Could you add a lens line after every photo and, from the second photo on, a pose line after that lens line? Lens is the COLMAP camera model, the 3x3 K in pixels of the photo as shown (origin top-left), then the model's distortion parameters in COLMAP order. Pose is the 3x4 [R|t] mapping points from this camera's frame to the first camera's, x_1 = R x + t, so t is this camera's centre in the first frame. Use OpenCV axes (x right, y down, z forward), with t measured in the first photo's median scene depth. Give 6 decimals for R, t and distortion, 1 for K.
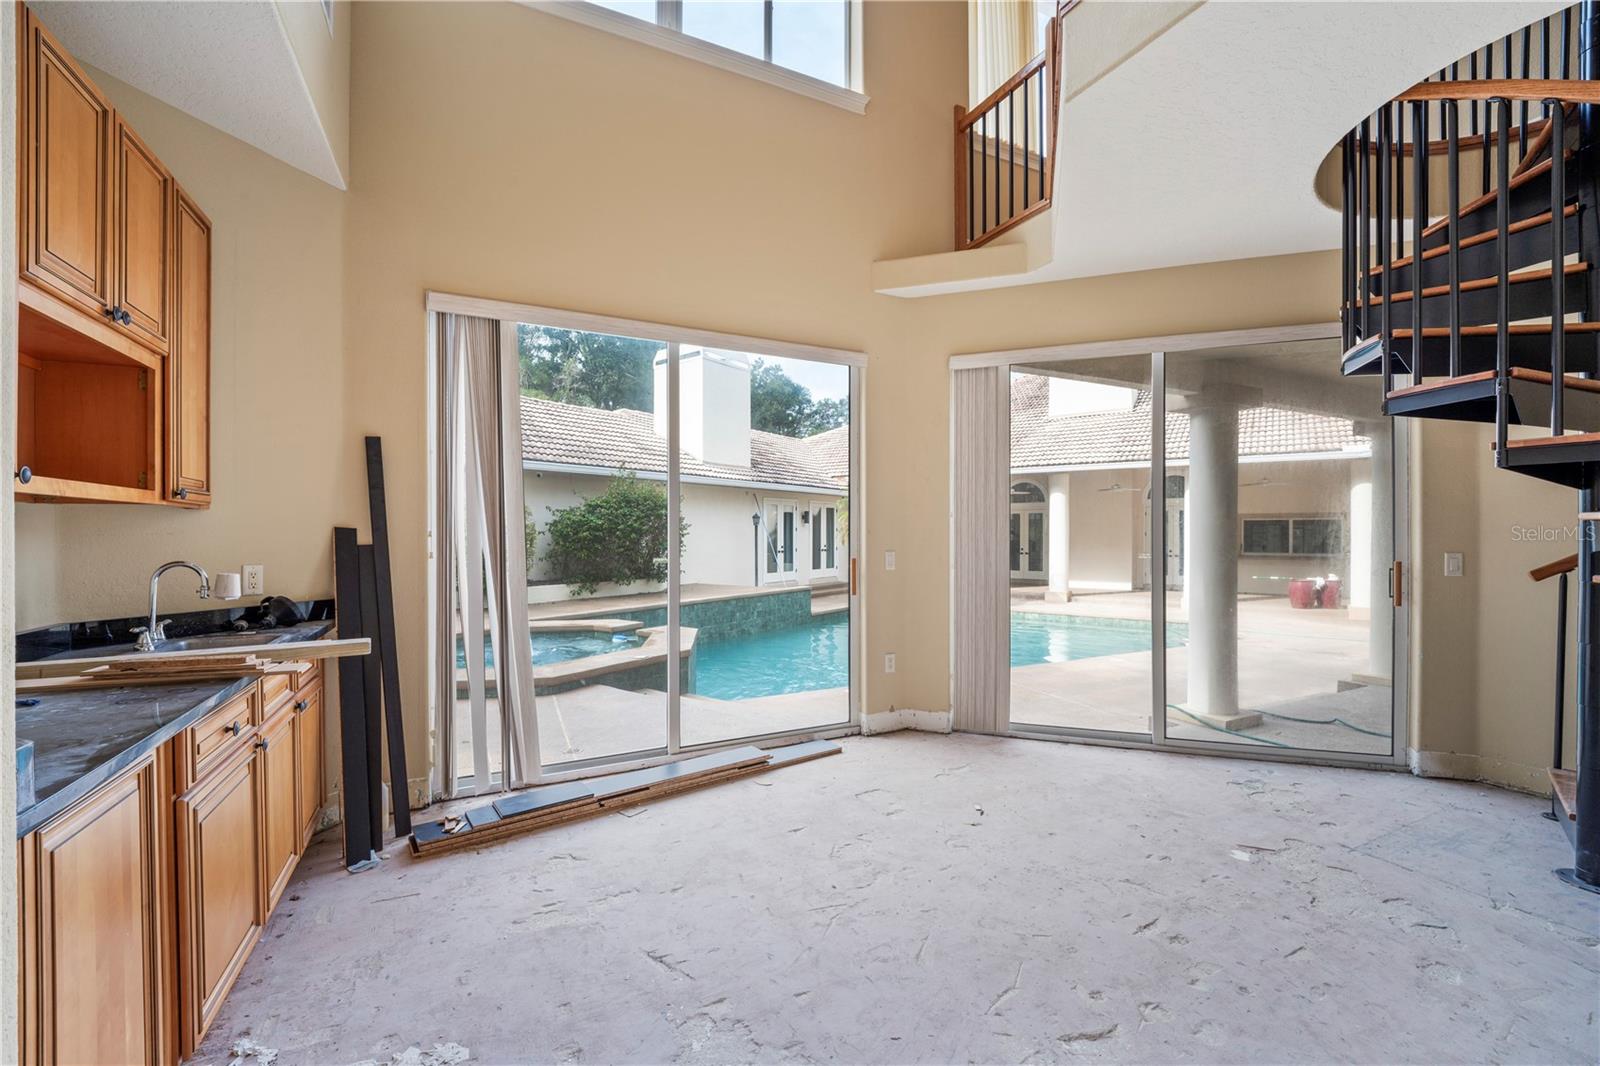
lens RADIAL K [[652.0, 0, 788.4], [0, 652.0, 539.2], [0, 0, 1]] dist [-0.000292, -0.000264]
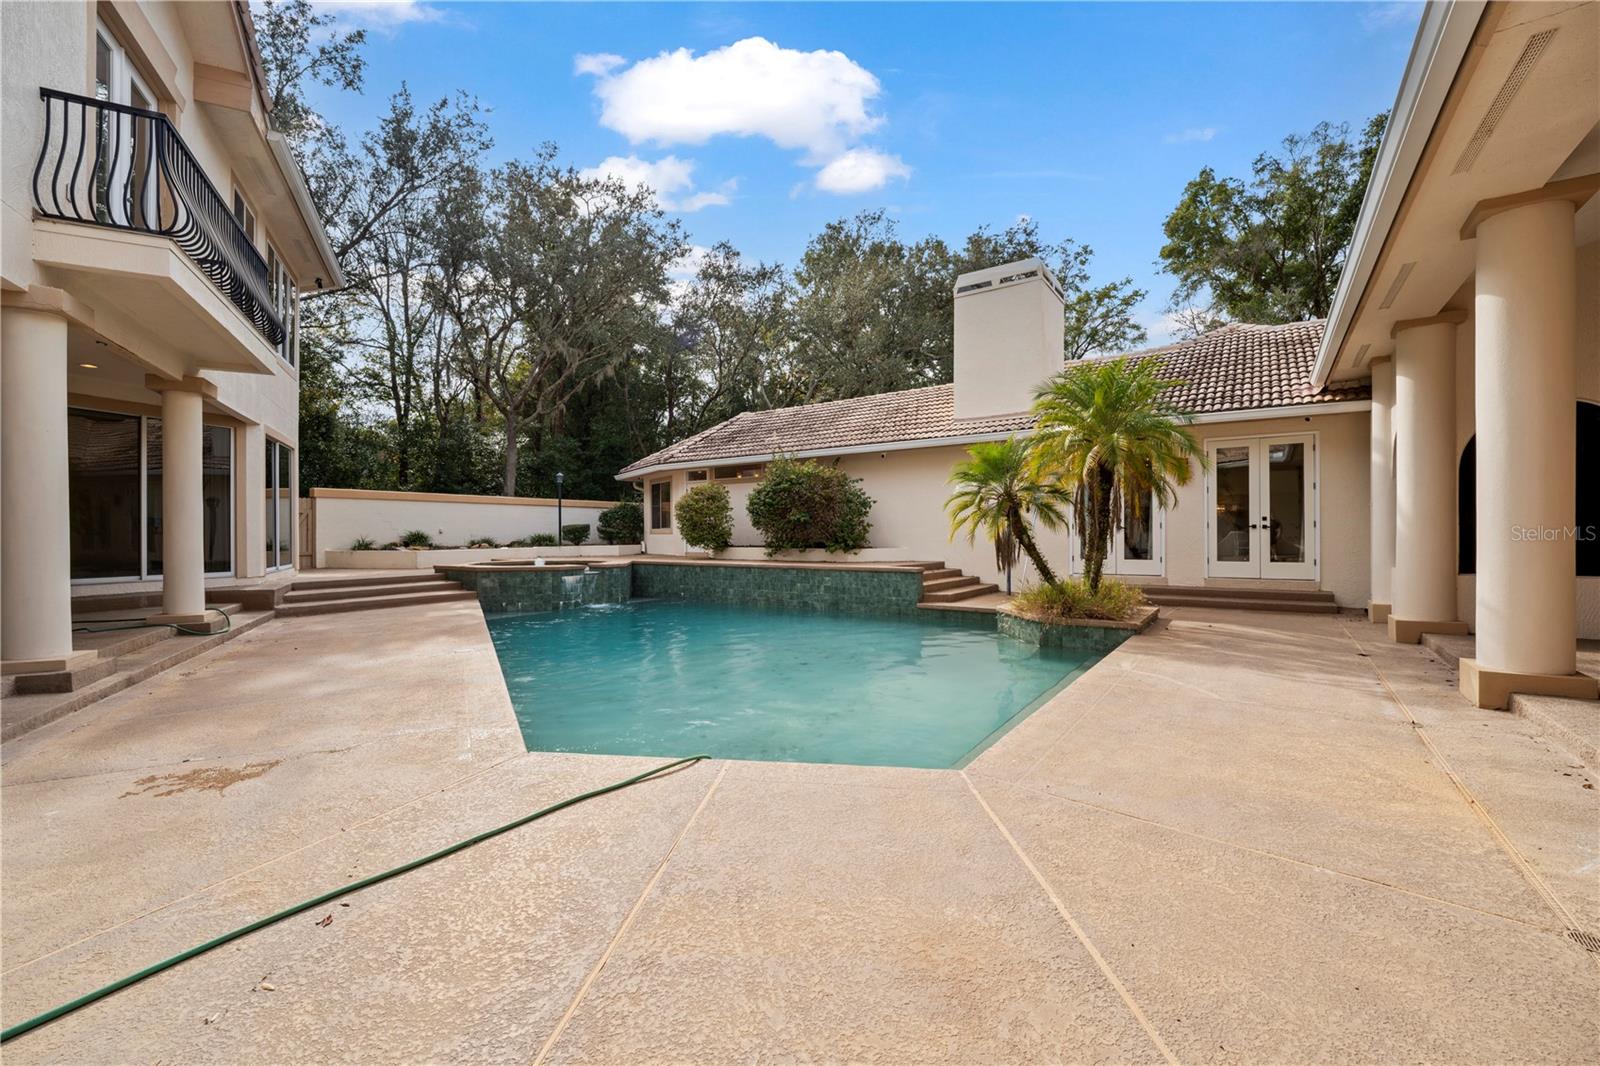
lens RADIAL K [[650.2, 0, 816.8], [0, 650.2, 531.3], [0, 0, 1]] dist [0.020803, -0.026943]
pose [[0.055522, 0.005416, -0.998443, 0.668341], [-0.001606, 0.999984, 0.005336, 0.022042], [0.998456, 0.001307, 0.055530, 0.725161]]
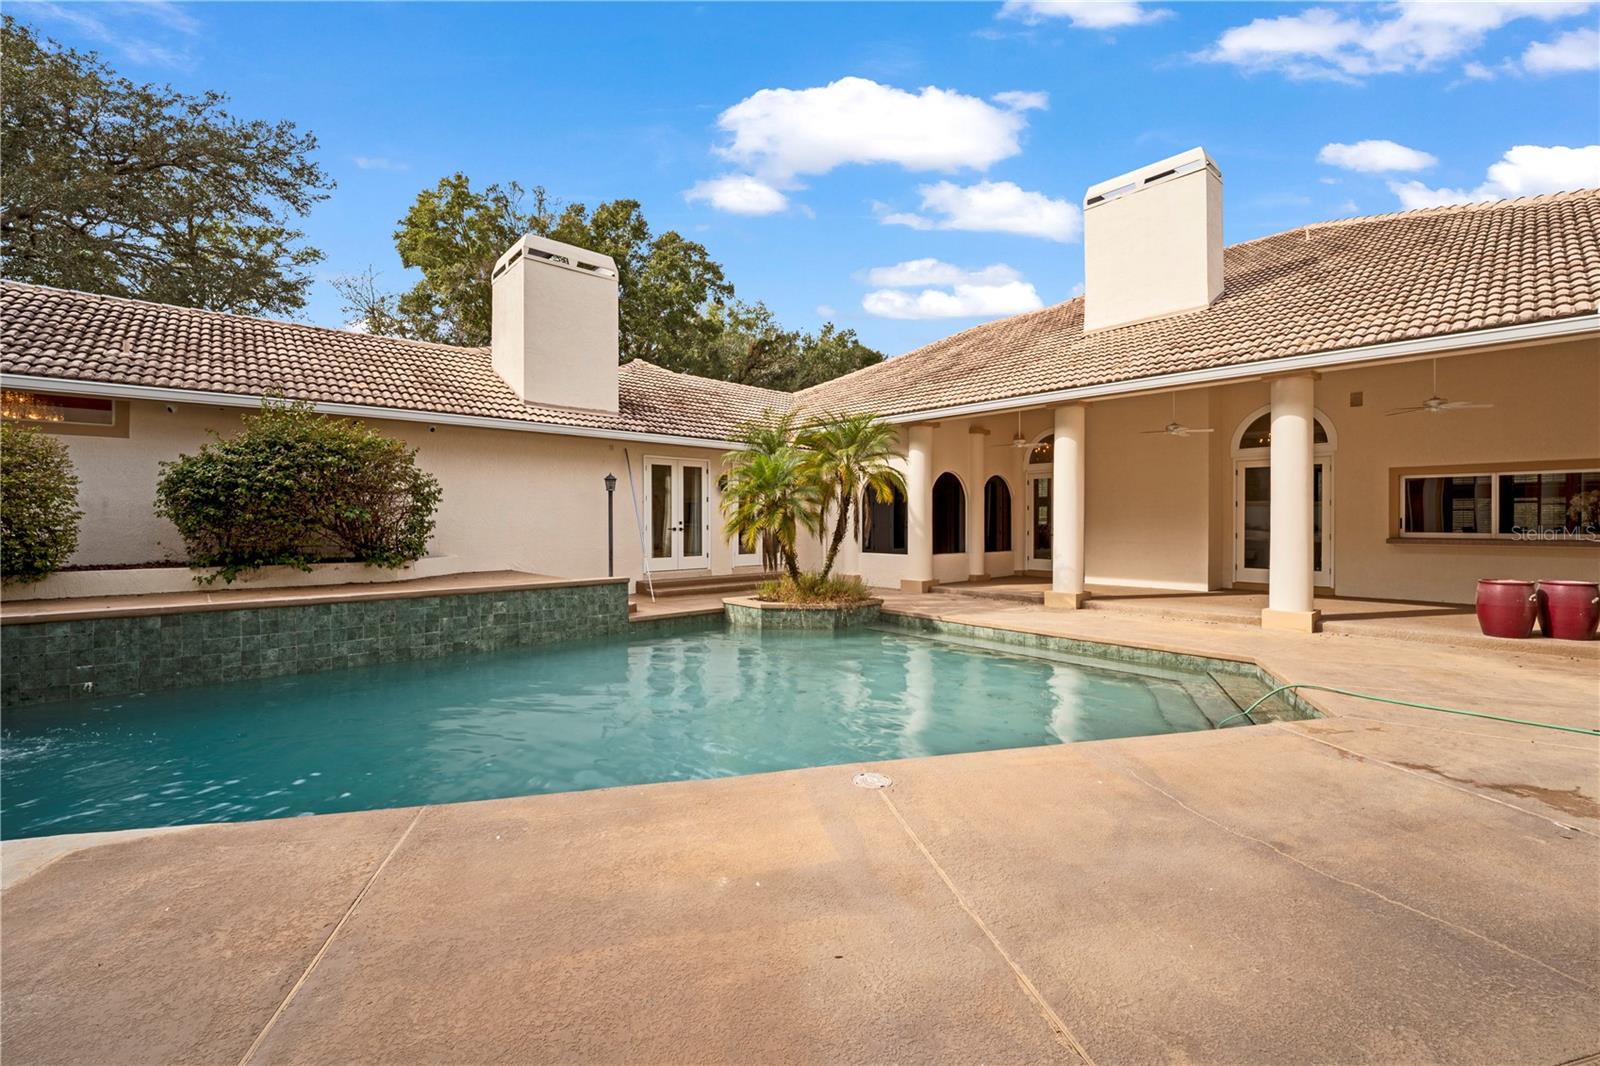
lens RADIAL K [[656.6, 0, 800.0], [0, 656.6, 533.0], [0, 0, 1]] dist [0.000177, 0.000017]
pose [[0.982159, 0.003491, -0.188022, 0.284441], [-0.002478, 0.999981, 0.005622, 0.019583], [0.188038, -0.005056, 0.982149, 0.326100]]
